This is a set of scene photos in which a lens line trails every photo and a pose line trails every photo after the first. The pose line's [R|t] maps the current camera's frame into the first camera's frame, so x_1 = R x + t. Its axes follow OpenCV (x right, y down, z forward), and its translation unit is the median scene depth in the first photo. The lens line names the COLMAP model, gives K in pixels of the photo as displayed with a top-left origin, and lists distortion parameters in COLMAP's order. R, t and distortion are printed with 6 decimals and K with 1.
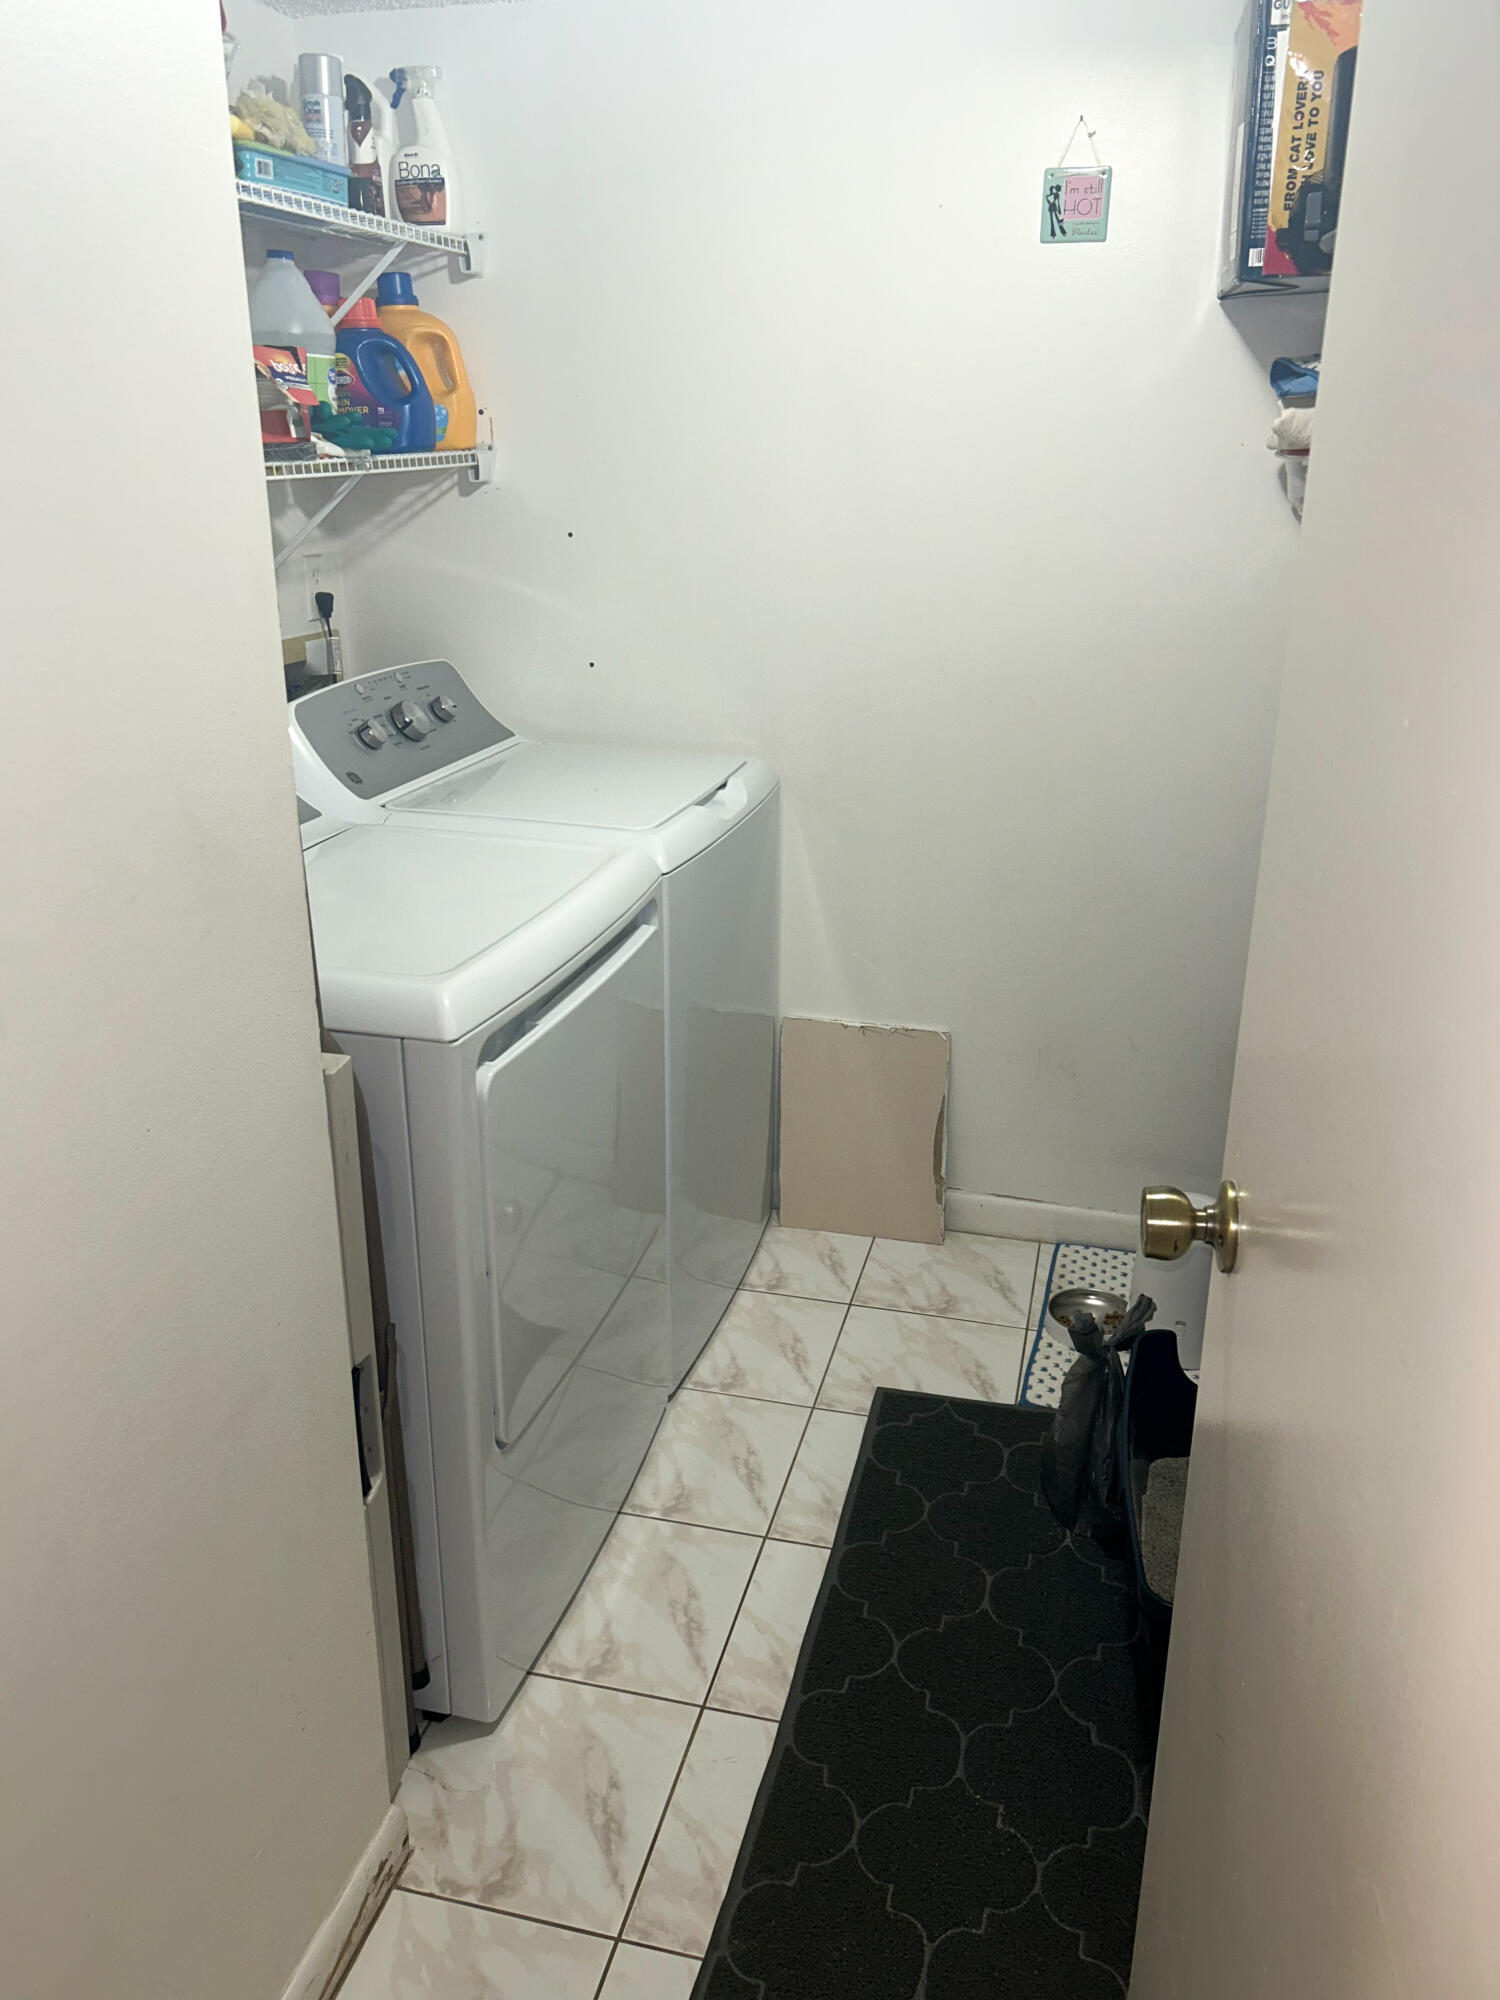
lens RADIAL K [[1517.2, 0, 754.1], [0, 1517.2, 999.0], [0, 0, 1]] dist [0.007582, 0.001984]
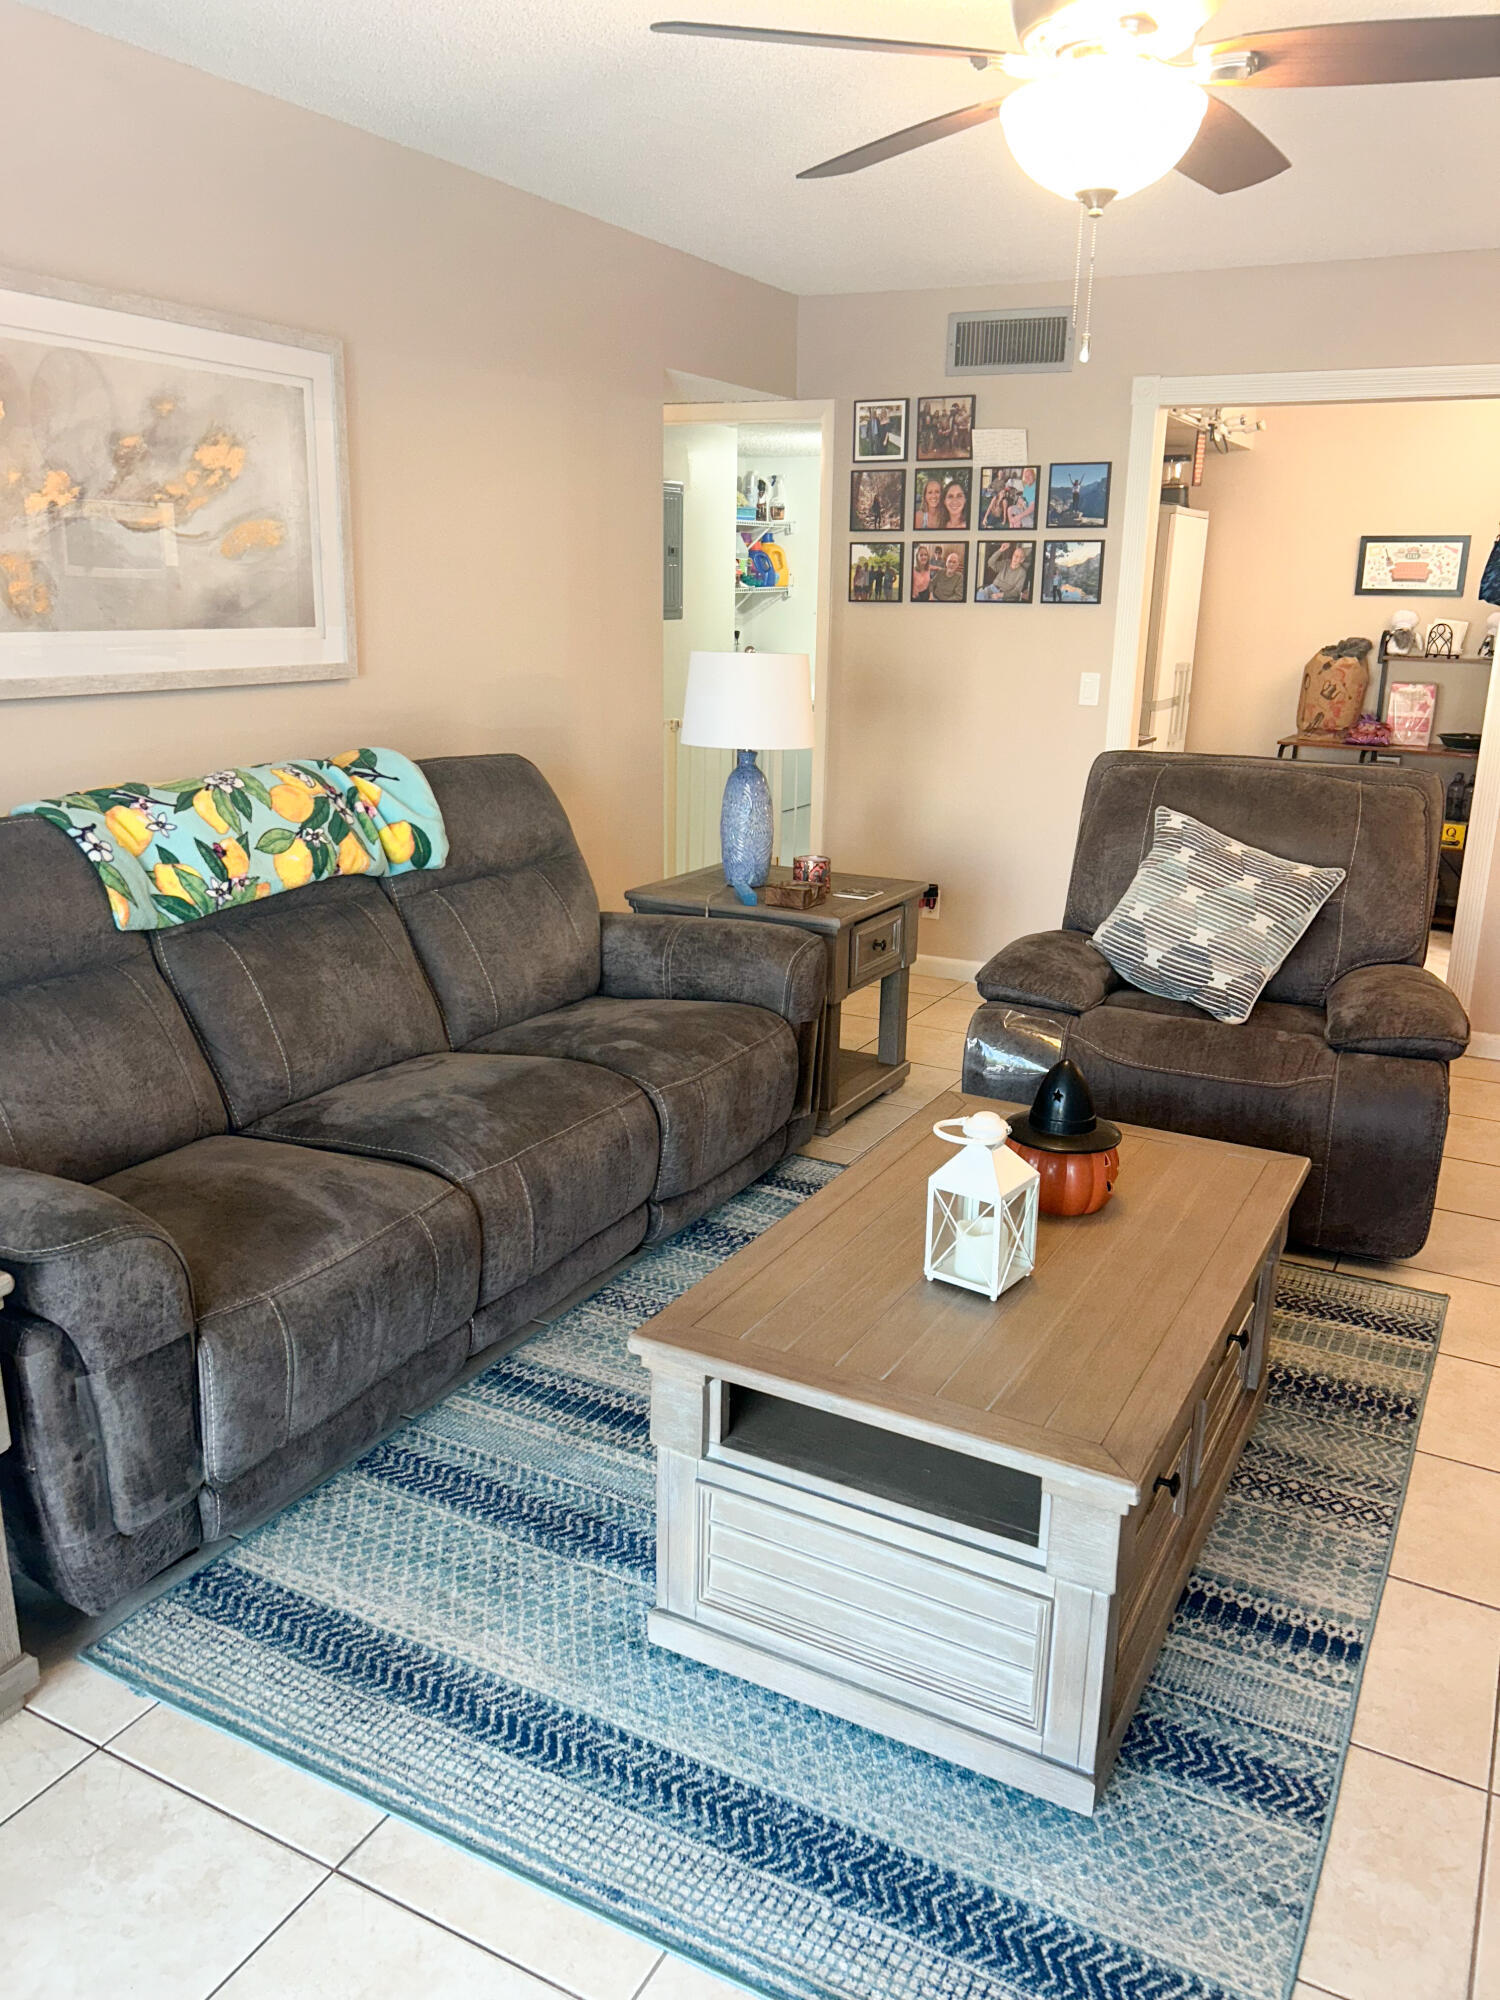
lens RADIAL K [[1517.2, 0, 748.3], [0, 1517.2, 999.3], [0, 0, 1]] dist [0.007582, 0.001984]
pose [[0.972833, 0.079508, -0.217425, 0.526595], [-0.096499, 0.992962, -0.068661, 0.765724], [0.210435, 0.087777, 0.973659, -2.155459]]
